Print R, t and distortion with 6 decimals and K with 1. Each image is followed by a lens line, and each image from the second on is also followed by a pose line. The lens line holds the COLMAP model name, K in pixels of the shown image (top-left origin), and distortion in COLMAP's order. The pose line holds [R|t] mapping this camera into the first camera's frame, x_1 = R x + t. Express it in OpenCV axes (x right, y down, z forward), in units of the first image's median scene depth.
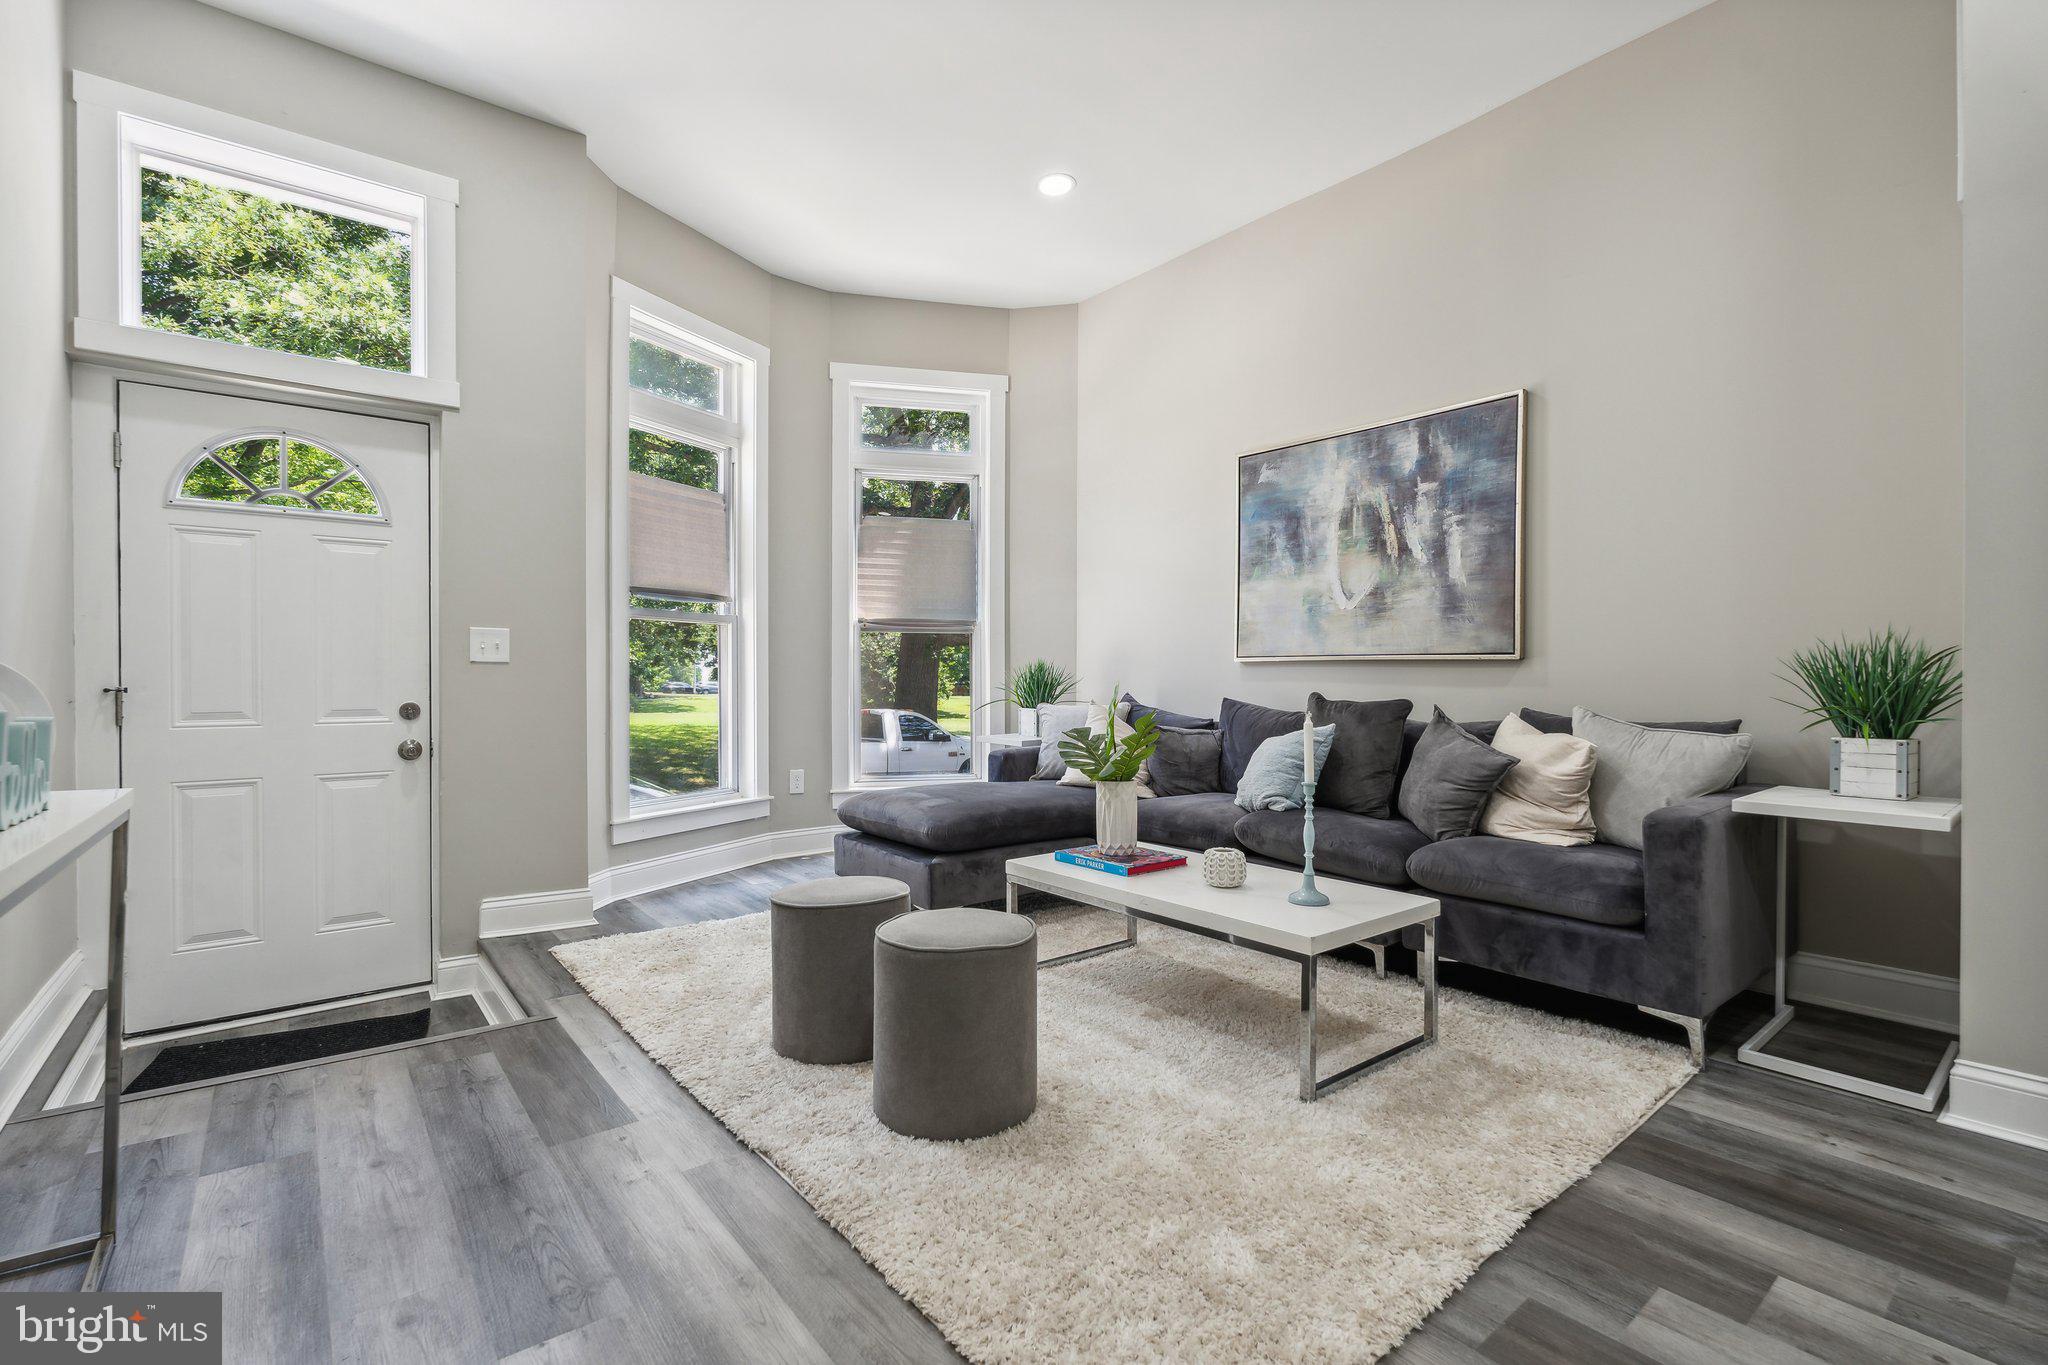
lens RADIAL K [[914.0, 0, 1016.9], [0, 914.0, 691.4], [0, 0, 1]] dist [-0.008141, 0.001272]
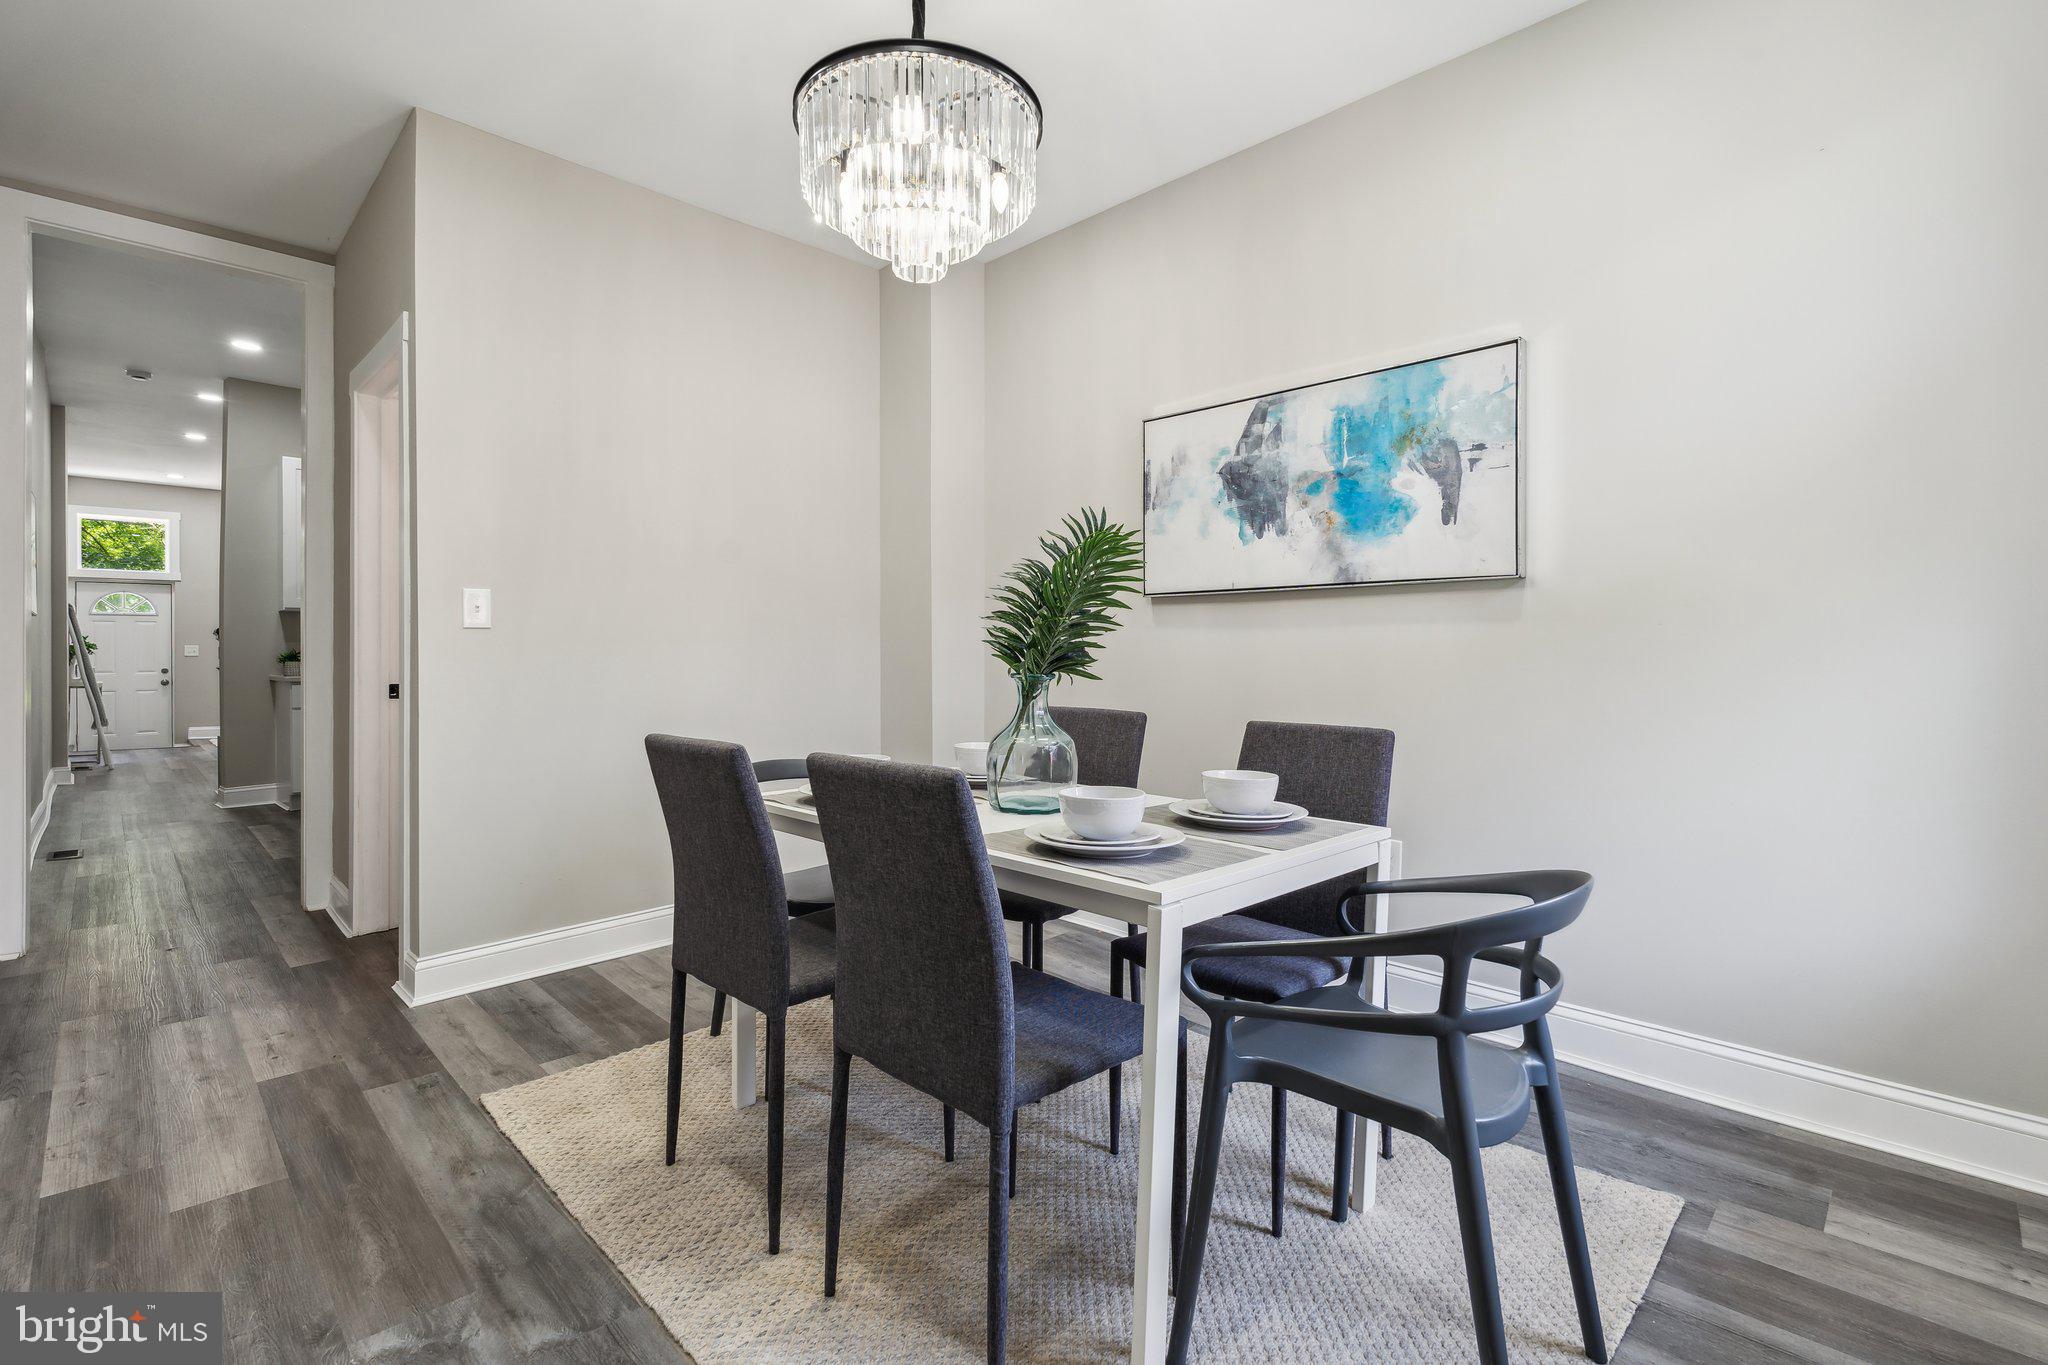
lens RADIAL K [[914.0, 0, 982.6], [0, 914.0, 663.2], [0, 0, 1]] dist [-0.008141, 0.001272]
pose [[0.996160, -0.005551, 0.087370, 0.901980], [0.005688, 0.999983, -0.001312, 0.006774], [-0.087361, 0.001804, 0.996175, -1.147563]]
